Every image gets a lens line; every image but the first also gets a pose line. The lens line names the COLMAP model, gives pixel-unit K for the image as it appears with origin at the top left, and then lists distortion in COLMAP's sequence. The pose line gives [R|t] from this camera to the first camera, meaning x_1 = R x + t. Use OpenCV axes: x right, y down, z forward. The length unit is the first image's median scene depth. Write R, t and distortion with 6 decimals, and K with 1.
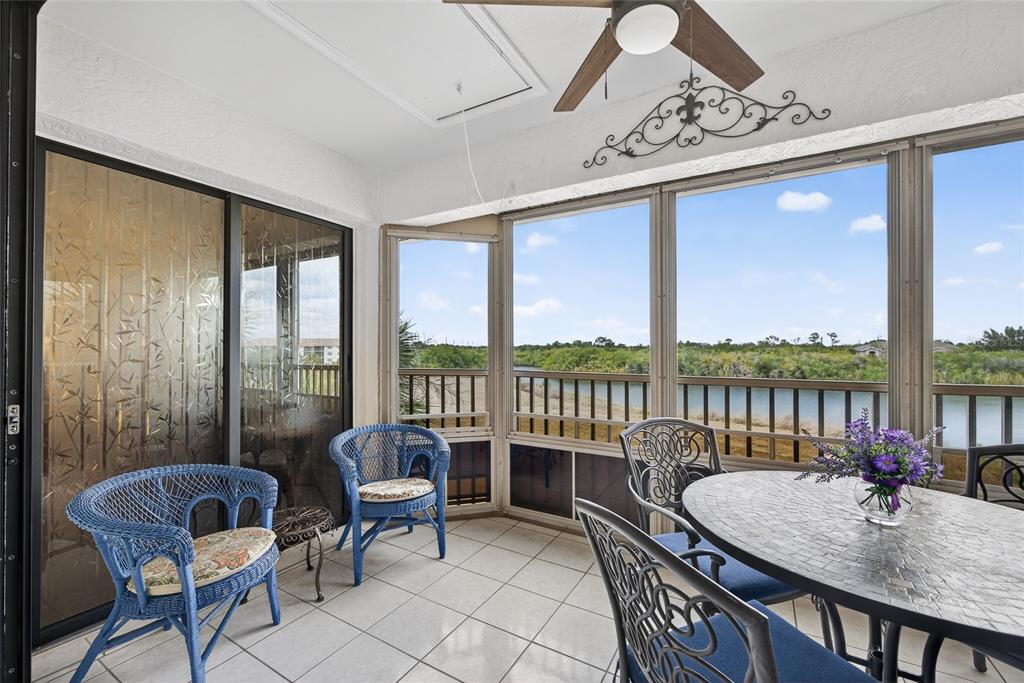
lens RADIAL K [[482.3, 0, 517.5], [0, 482.3, 345.8], [0, 0, 1]] dist [-0.012953, 0.000413]
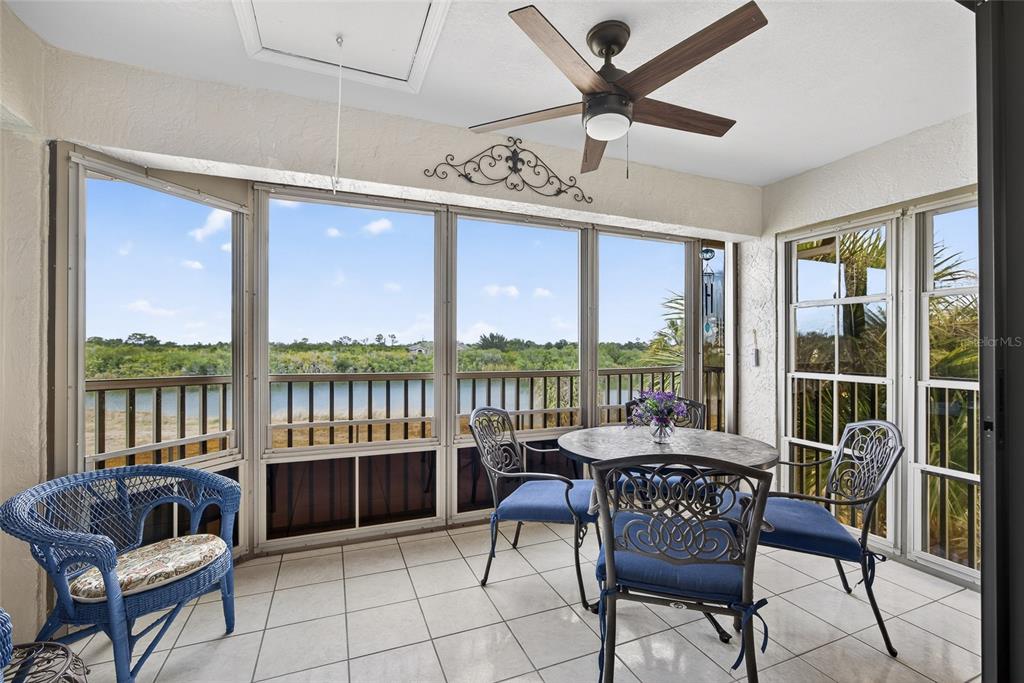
lens RADIAL K [[482.3, 0, 517.5], [0, 482.3, 345.8], [0, 0, 1]] dist [-0.012953, 0.000413]
pose [[0.533620, 0.003282, 0.845718, -0.475219], [-0.005175, 0.999986, -0.000615, -0.000815], [-0.845708, -0.004048, 0.533630, 0.203925]]
